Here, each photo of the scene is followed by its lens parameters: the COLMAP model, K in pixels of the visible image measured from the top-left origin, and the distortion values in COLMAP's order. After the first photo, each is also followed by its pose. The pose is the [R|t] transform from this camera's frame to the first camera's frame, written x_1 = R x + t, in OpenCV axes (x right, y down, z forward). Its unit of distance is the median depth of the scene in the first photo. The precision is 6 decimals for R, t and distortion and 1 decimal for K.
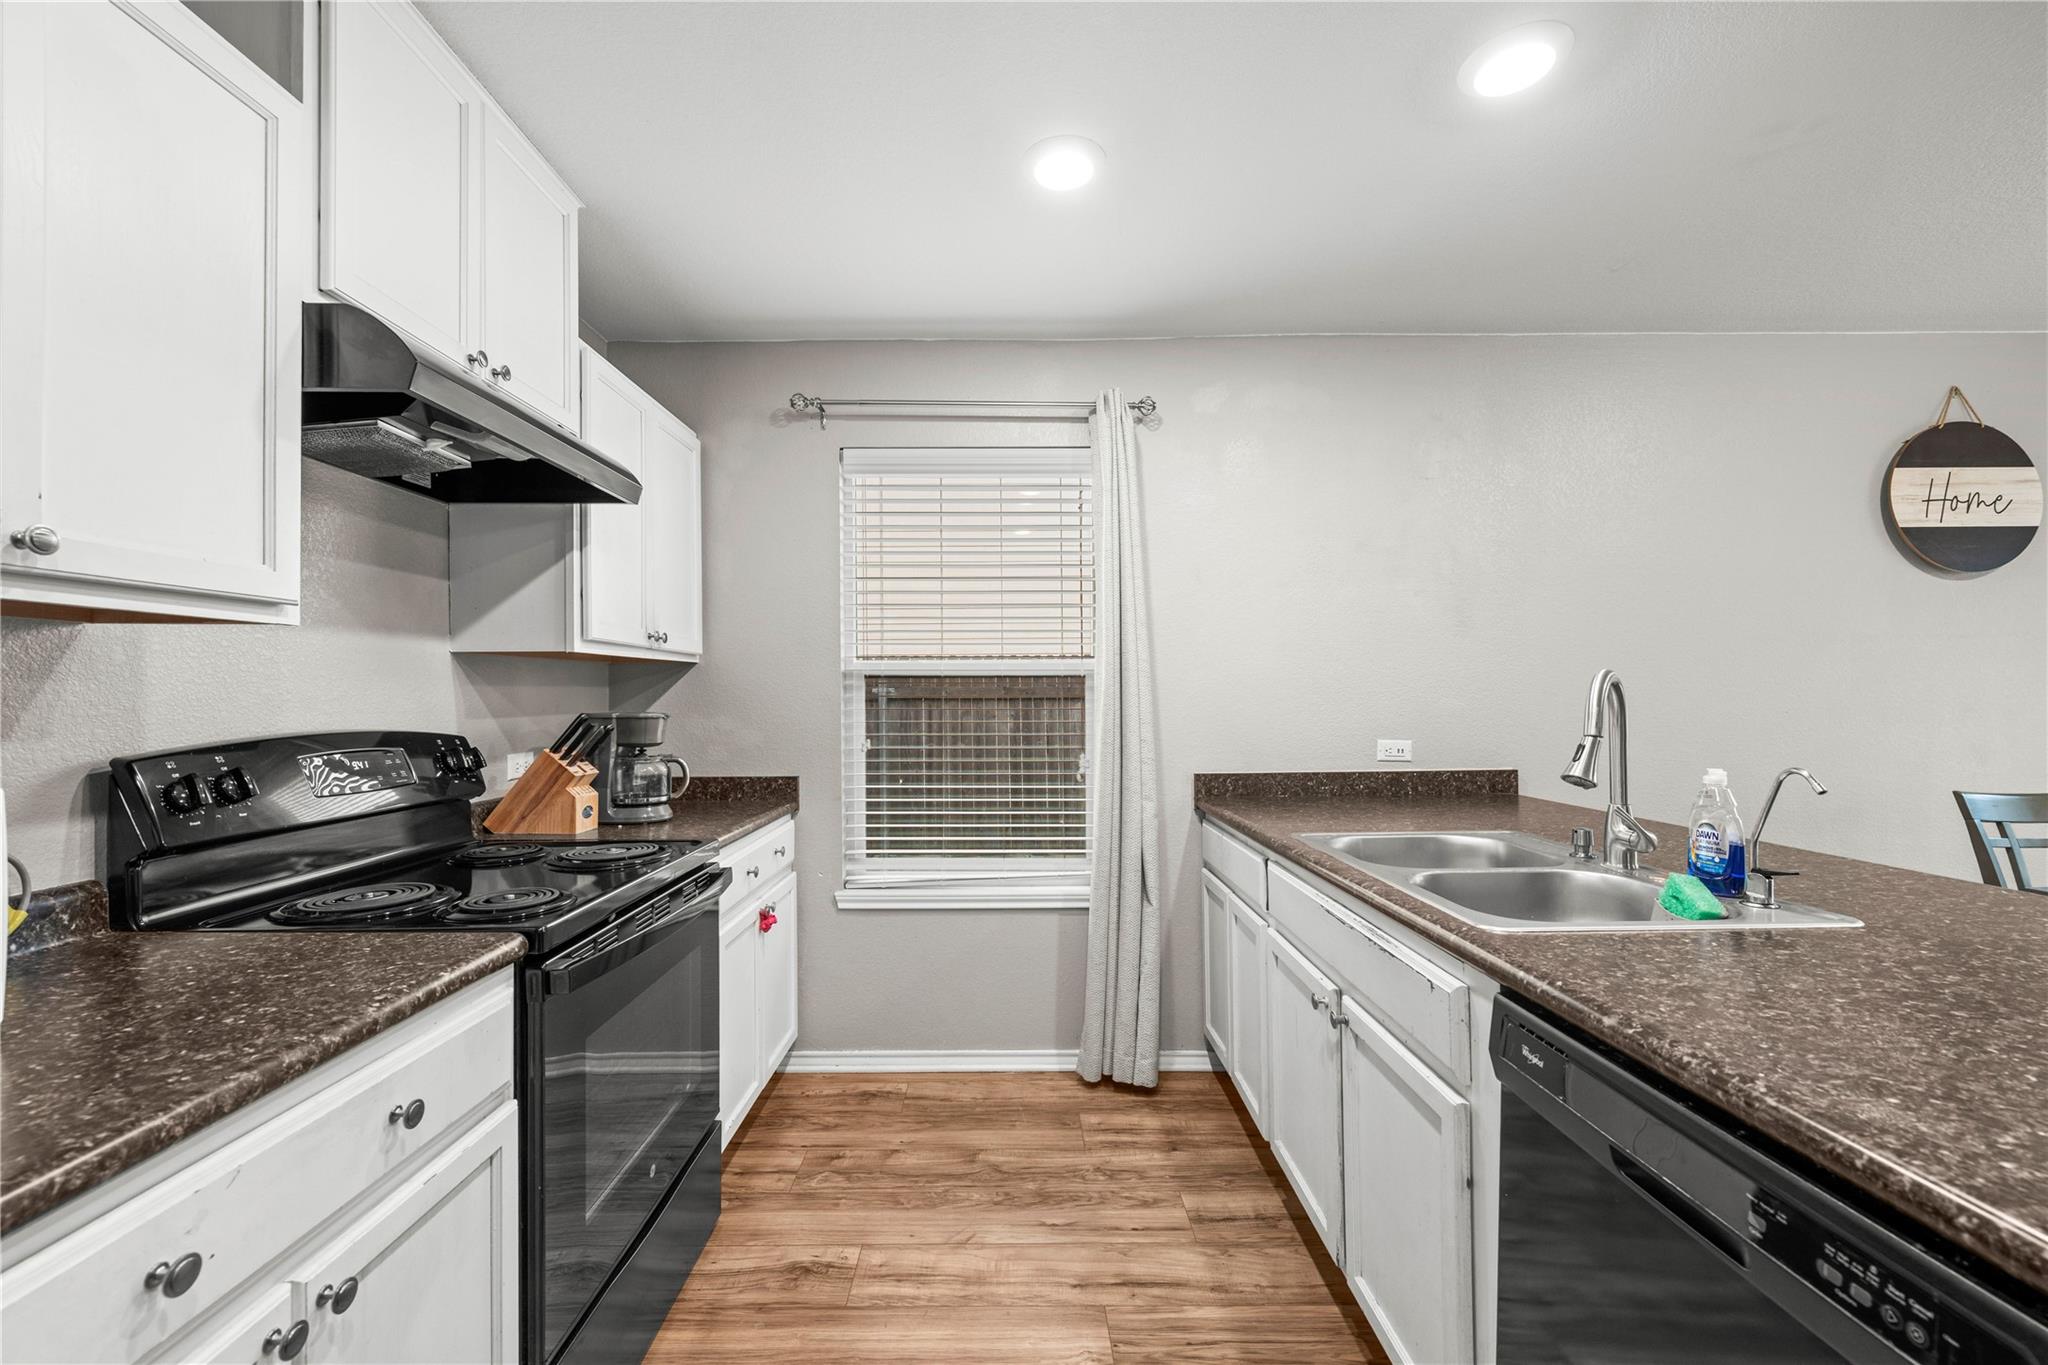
lens RADIAL K [[814.1, 0, 1006.2], [0, 814.1, 678.9], [0, 0, 1]] dist [0.002631, -0.001253]
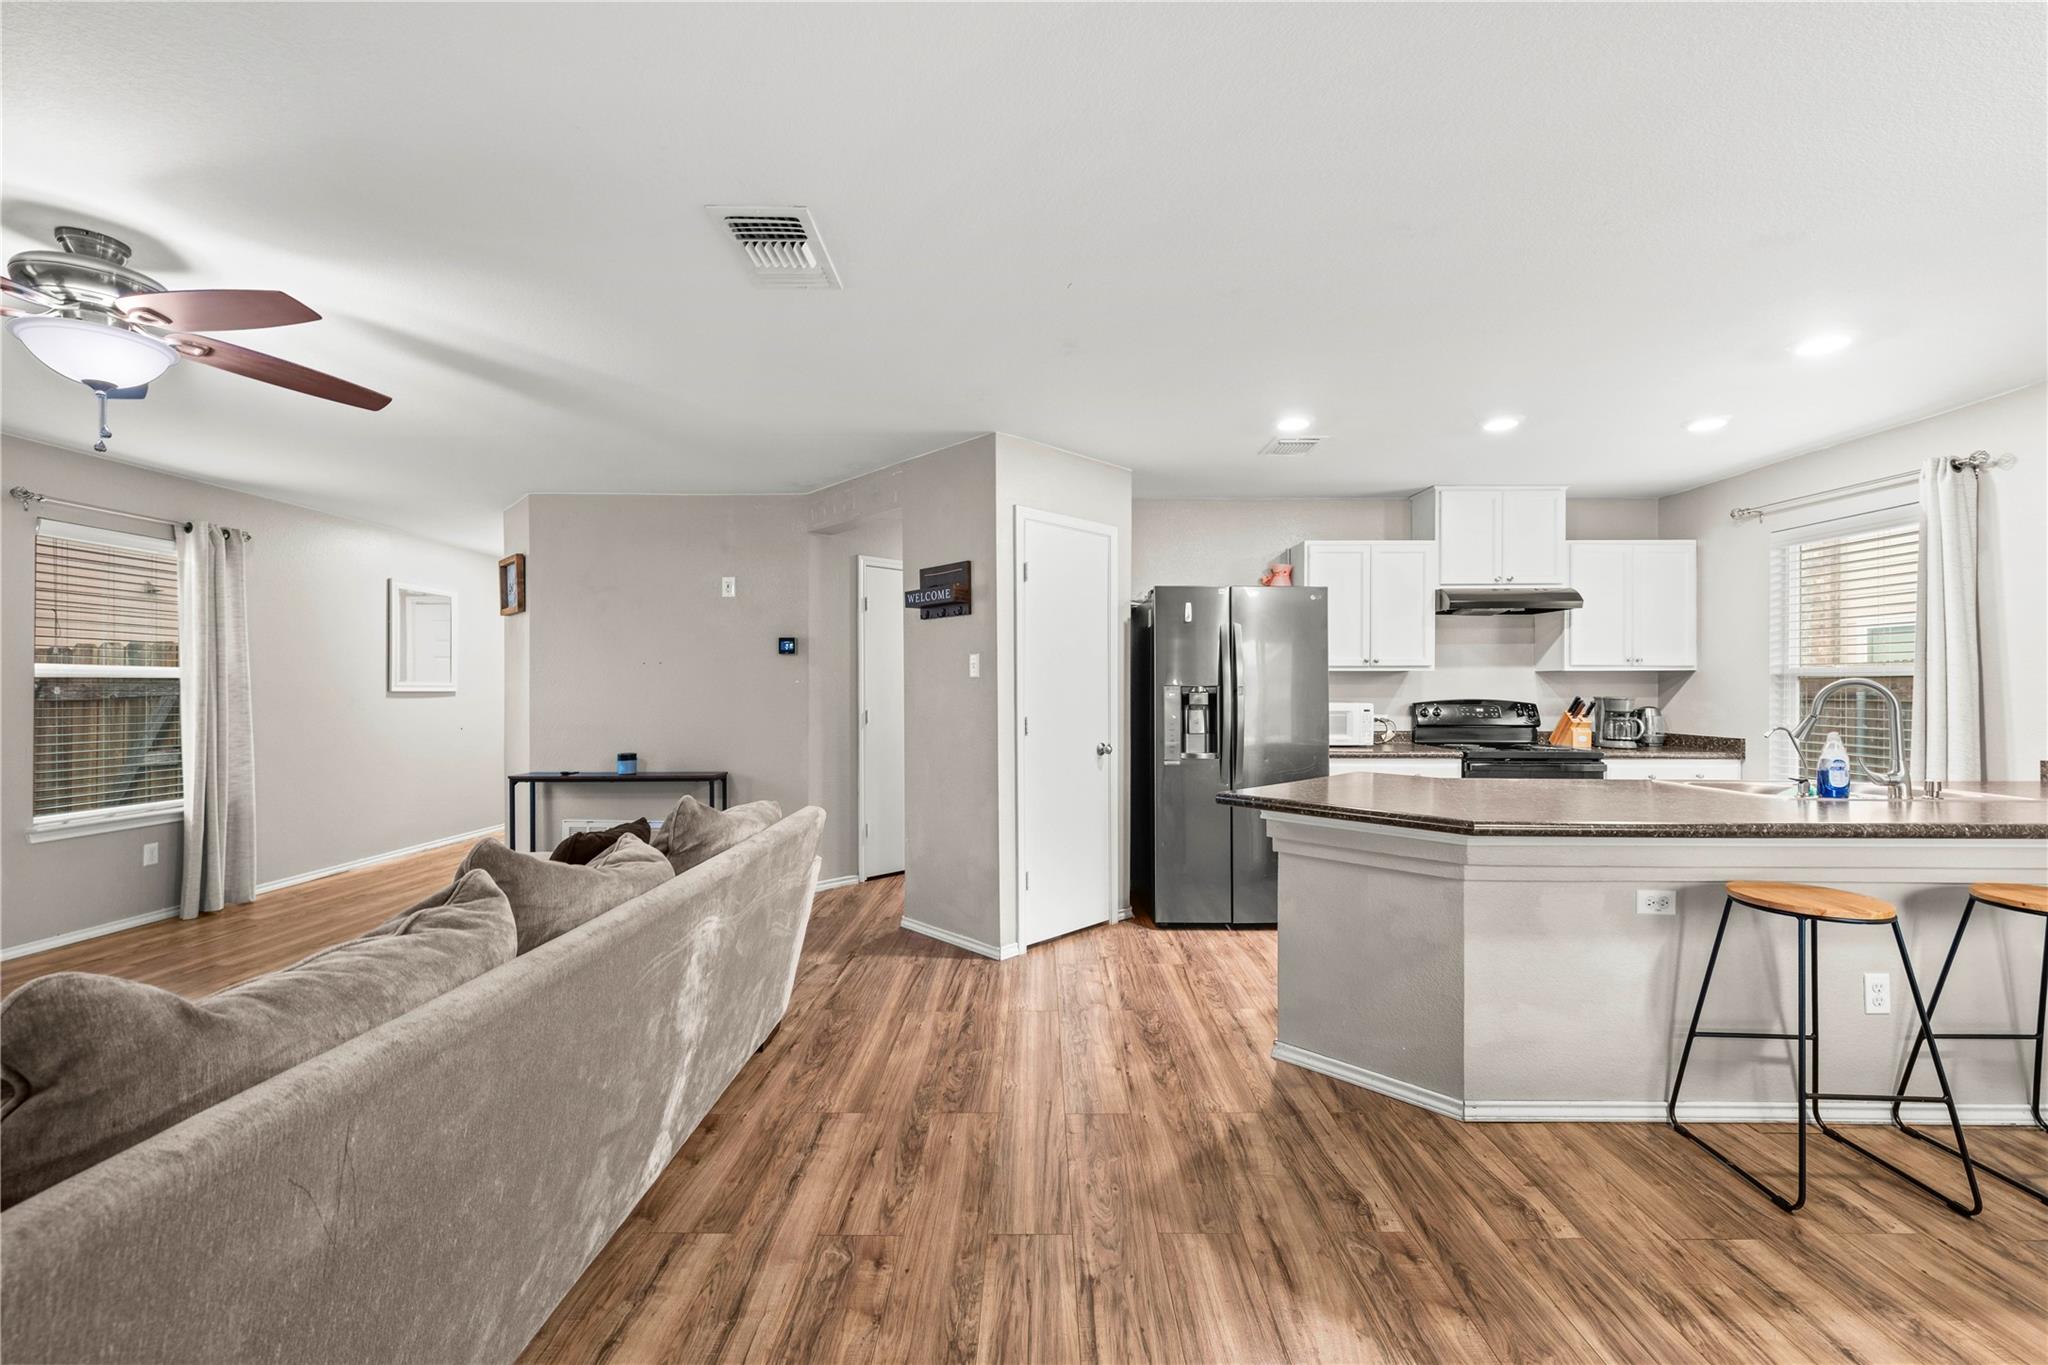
lens RADIAL K [[814.1, 0, 1034.6], [0, 814.1, 688.0], [0, 0, 1]] dist [0.002631, -0.001253]
pose [[-0.001222, 0.006741, -0.999977, 1.395934], [0.019909, 0.999779, 0.006715, -0.021963], [0.999801, -0.019900, -0.001355, -0.430590]]
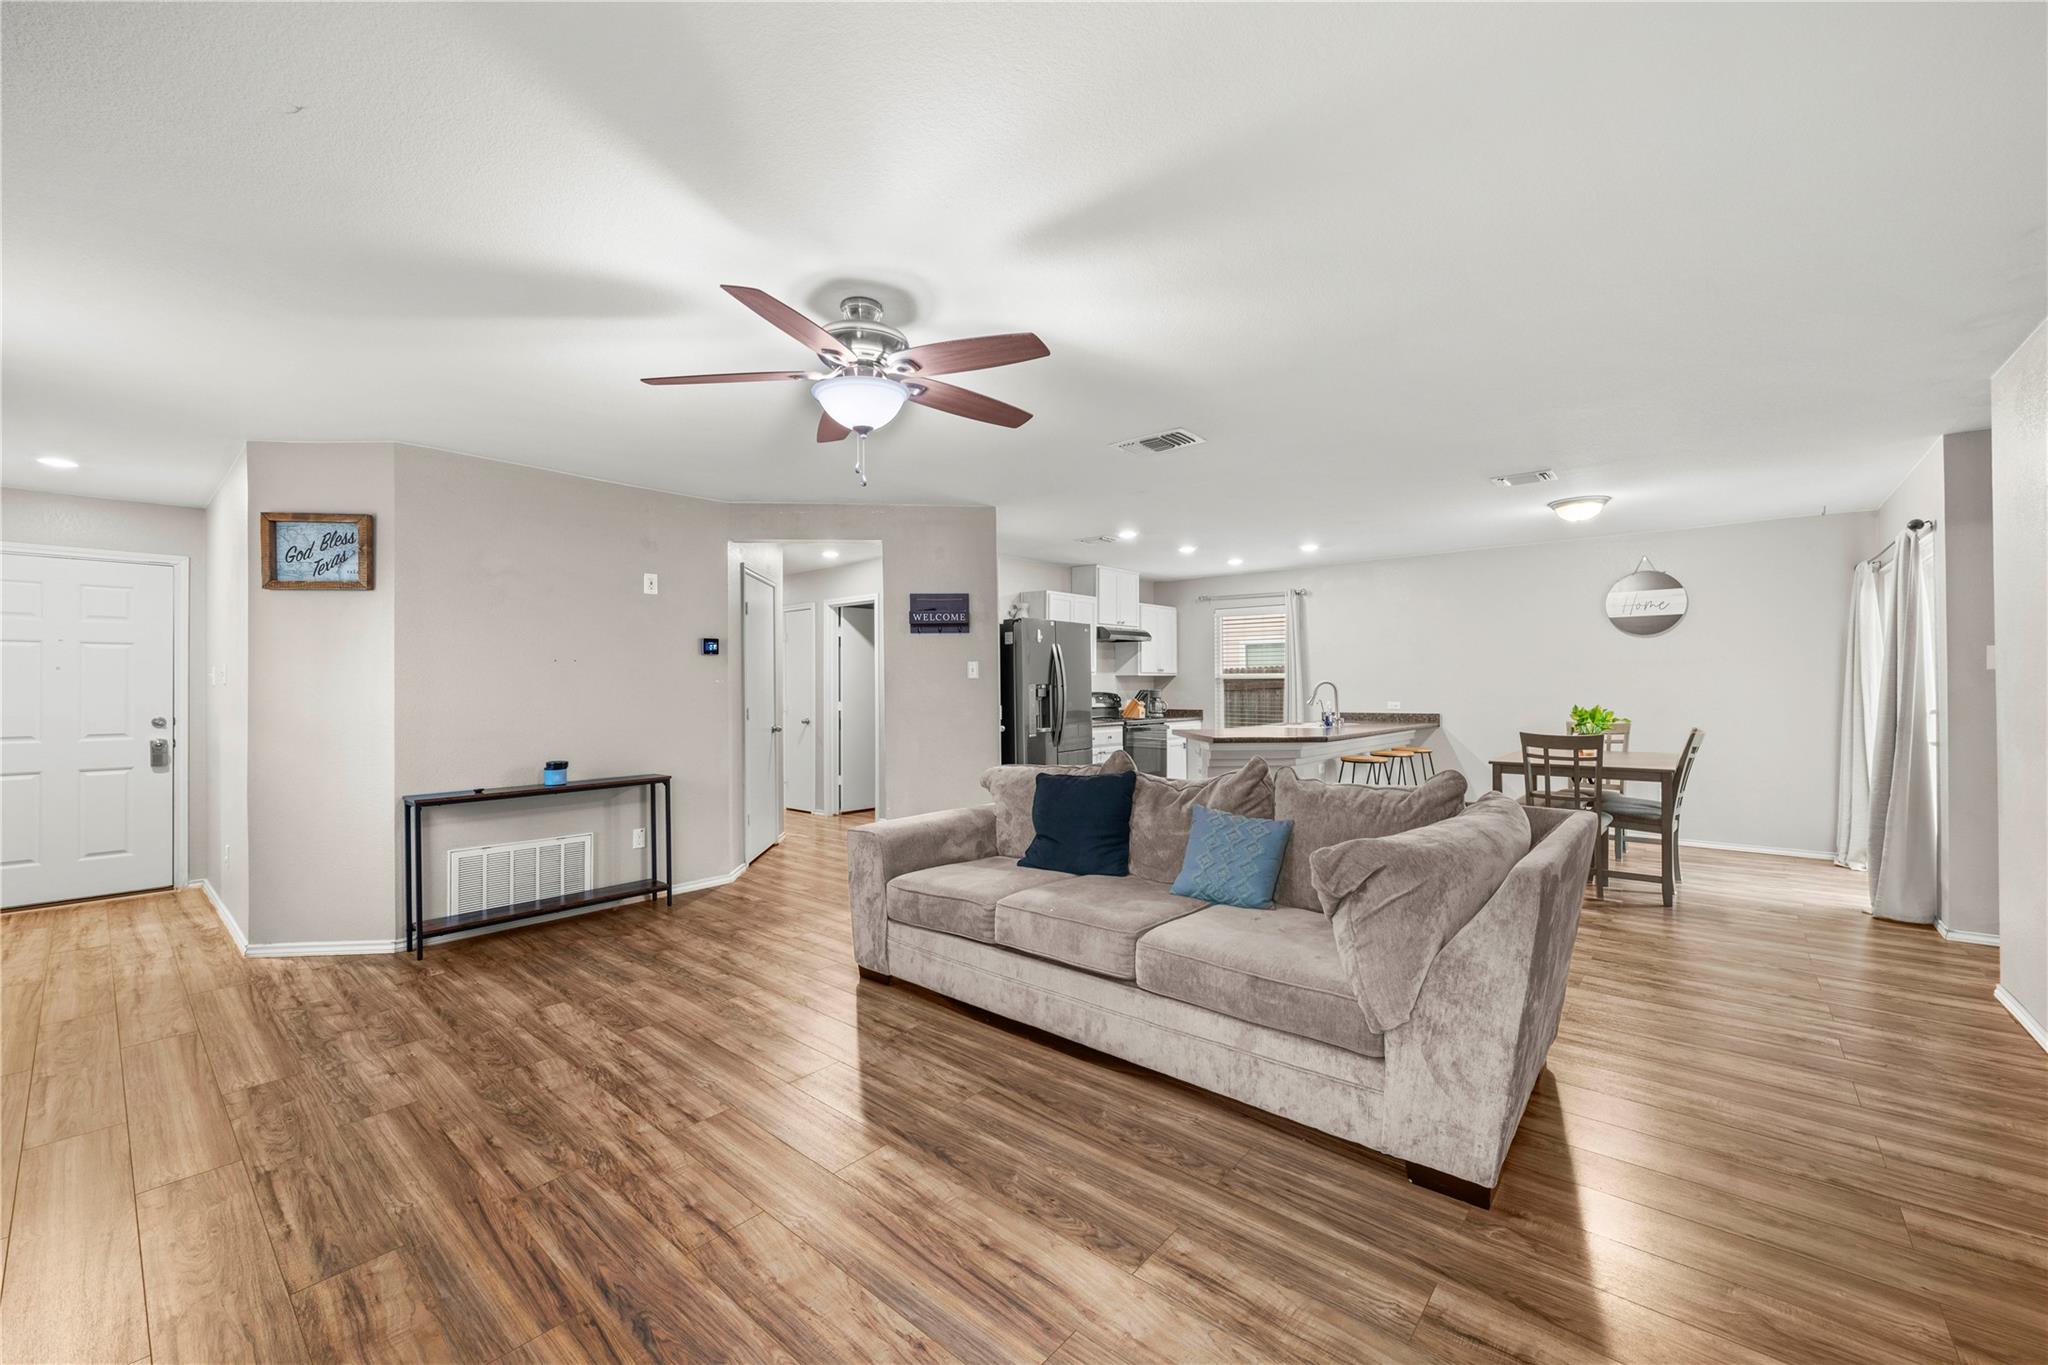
lens RADIAL K [[814.1, 0, 1031.1], [0, 814.1, 696.0], [0, 0, 1]] dist [0.002631, -0.001253]
pose [[0.763208, 0.010563, -0.646066, 1.352015], [0.013466, 0.999389, 0.032247, -0.052514], [0.646012, -0.033312, 0.762600, -1.974381]]
